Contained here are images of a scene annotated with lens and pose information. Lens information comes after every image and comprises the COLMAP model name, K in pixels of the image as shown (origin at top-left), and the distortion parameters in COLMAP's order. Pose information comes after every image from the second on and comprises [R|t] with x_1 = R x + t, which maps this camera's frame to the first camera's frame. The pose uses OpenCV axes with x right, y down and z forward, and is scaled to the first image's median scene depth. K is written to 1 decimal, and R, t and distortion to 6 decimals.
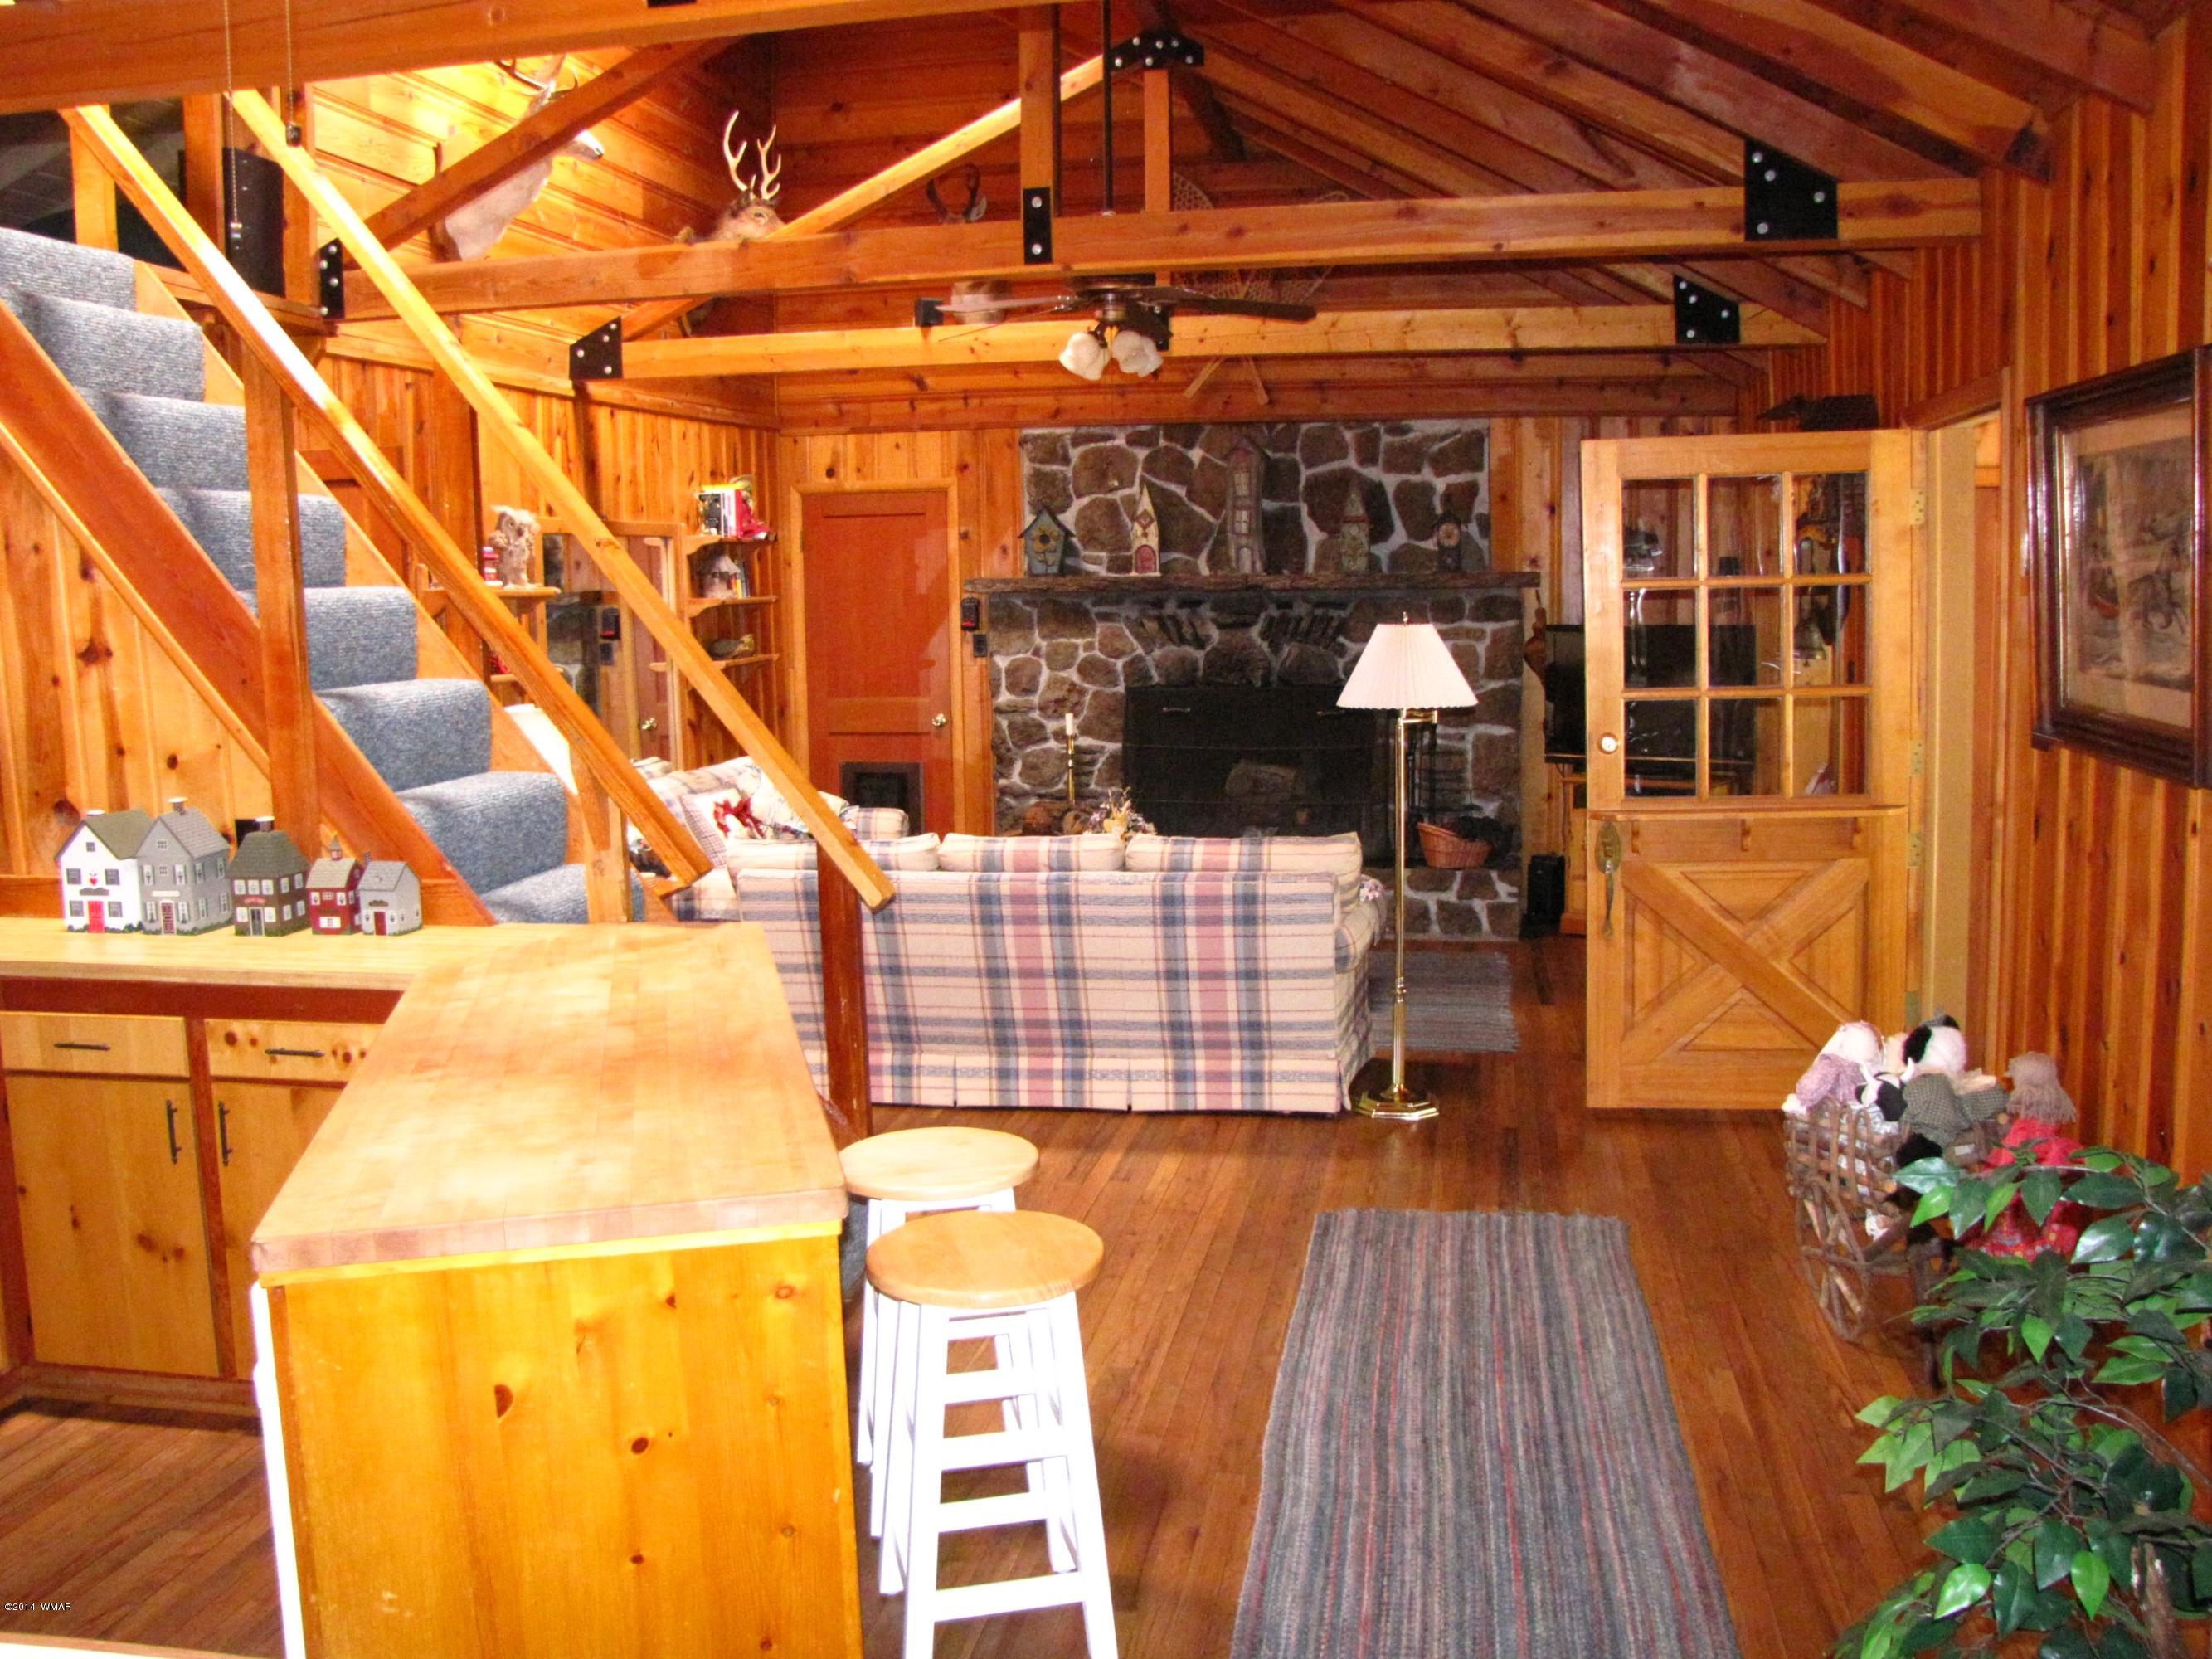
lens RADIAL K [[1842.0, 0, 1108.8], [0, 1842.0, 758.1], [0, 0, 1]] dist [-0.170648, 0.156626]
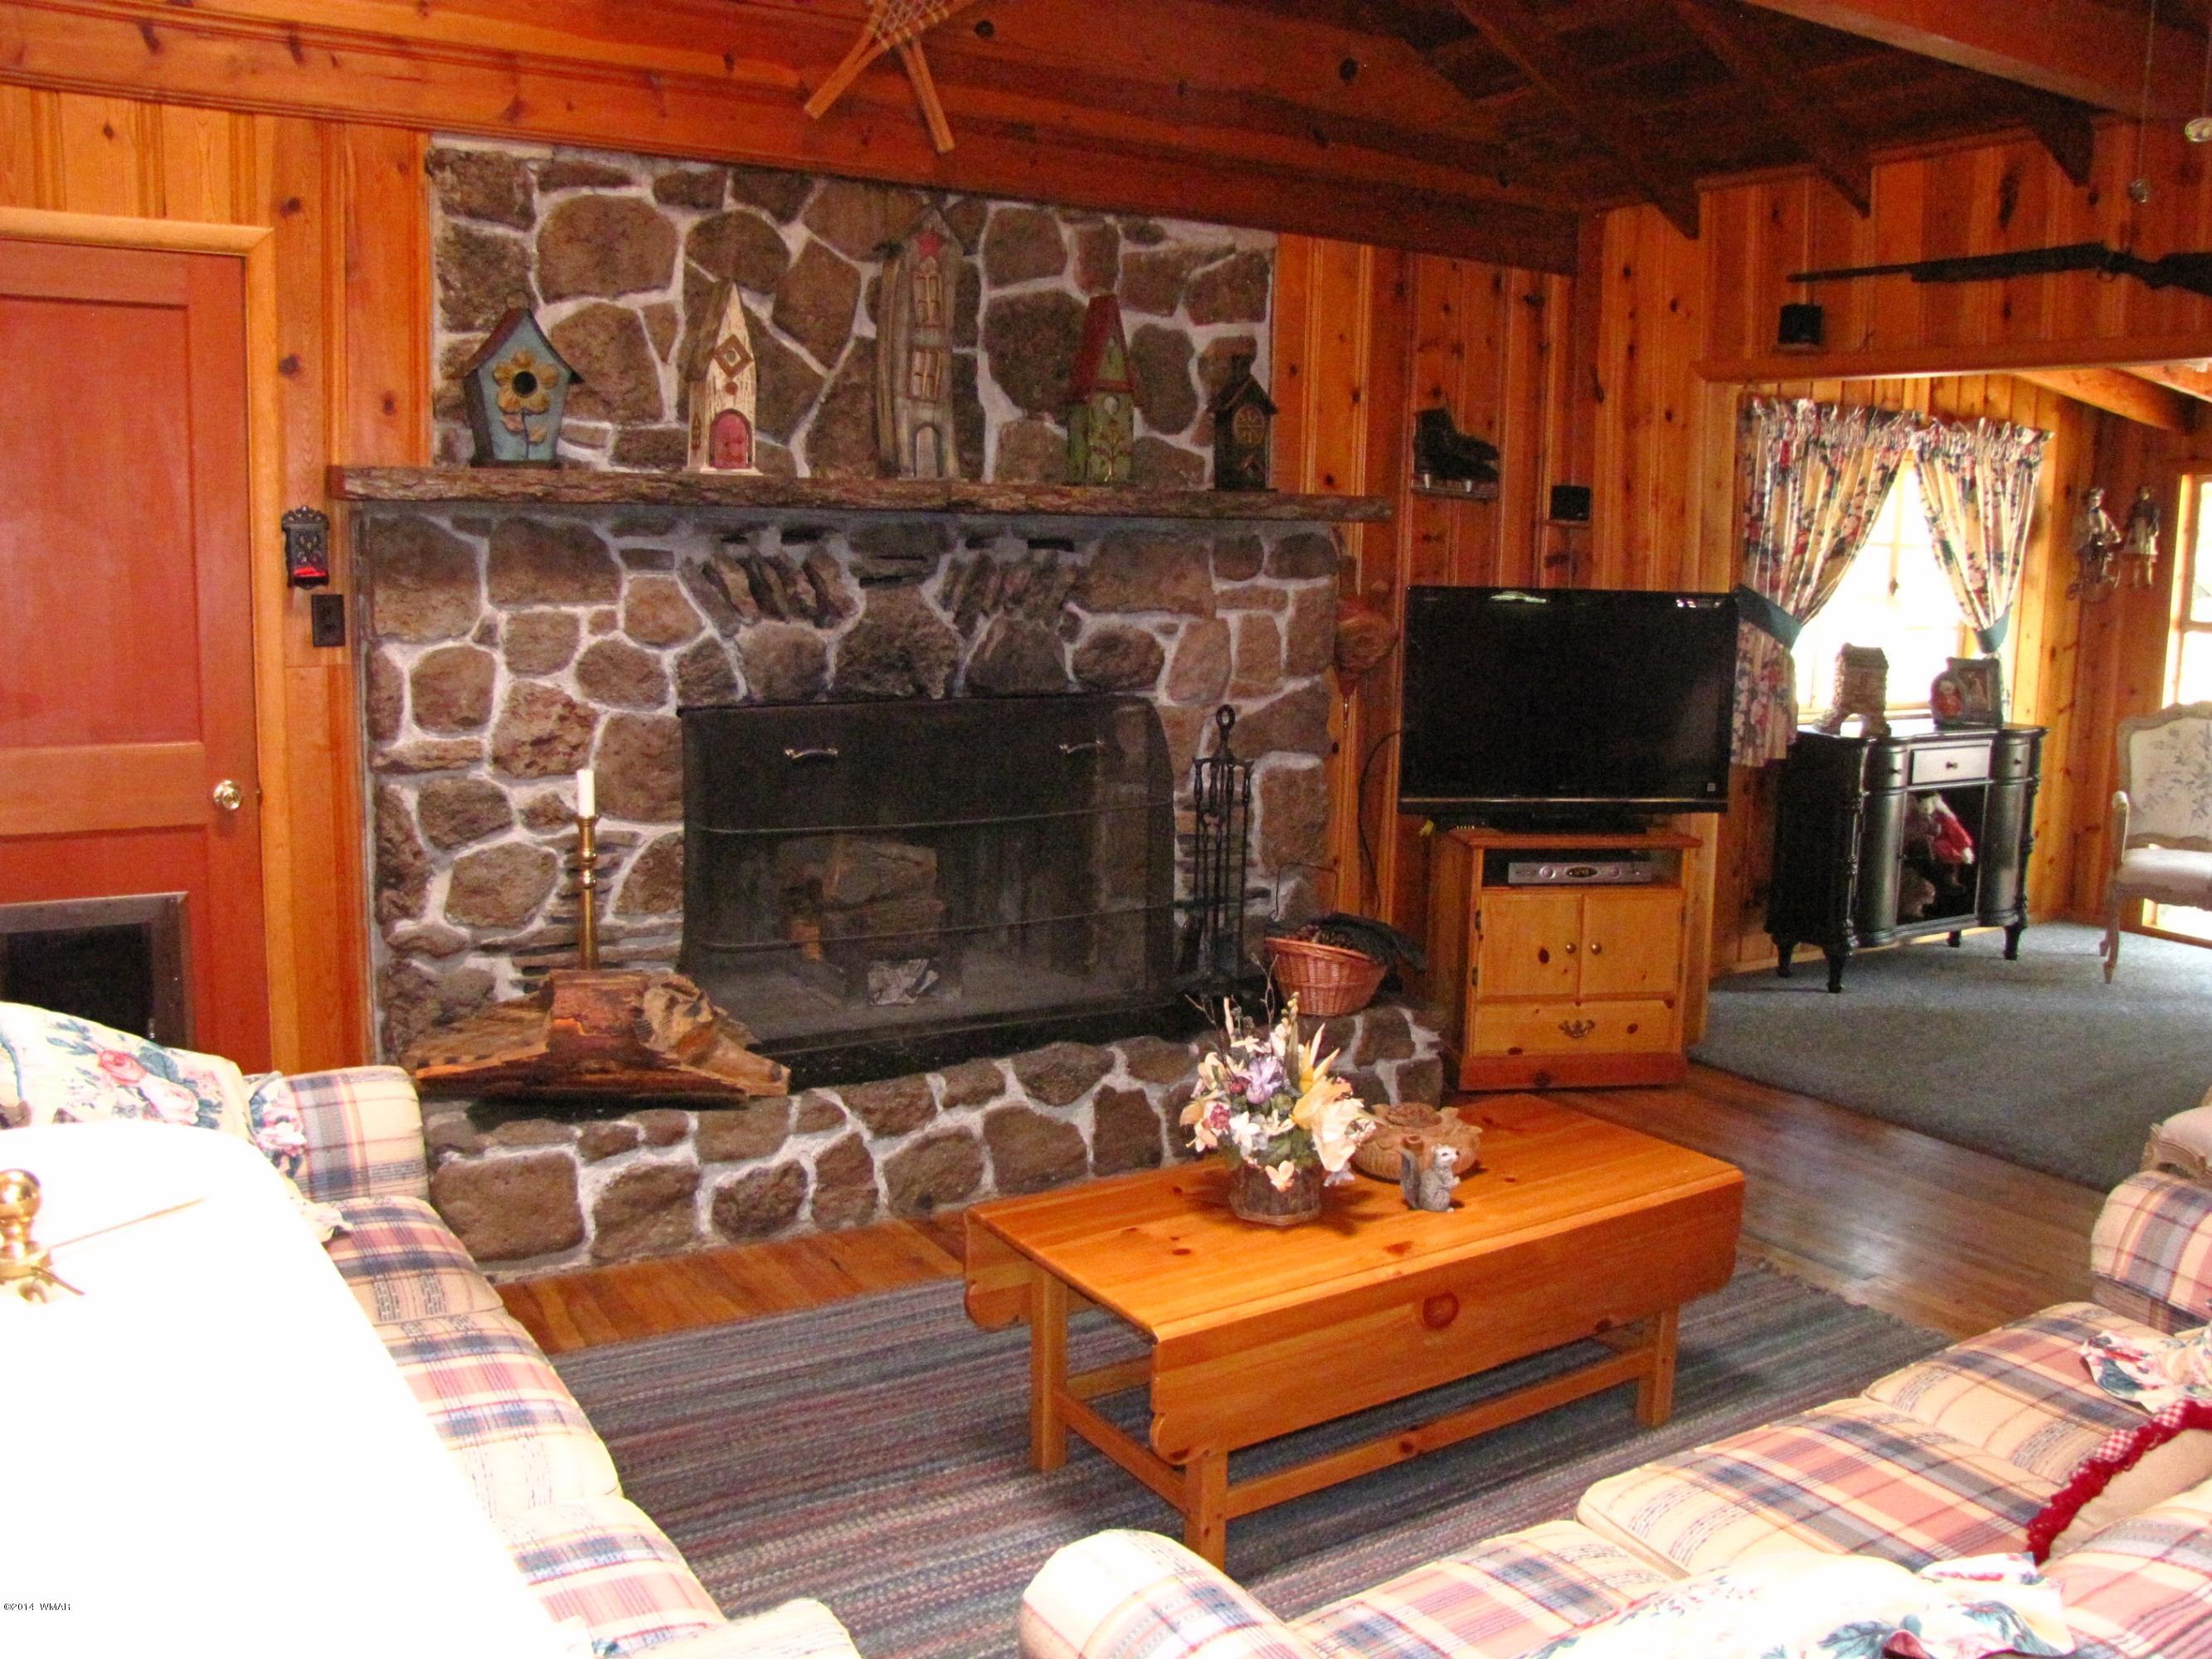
lens RADIAL K [[1842.0, 0, 1108.8], [0, 1842.0, 758.1], [0, 0, 1]] dist [-0.170648, 0.156626]
pose [[0.749438, -0.051283, 0.660086, -0.220038], [0.029985, 0.998602, 0.043539, -0.042501], [-0.661395, -0.012837, 0.749928, 0.570305]]
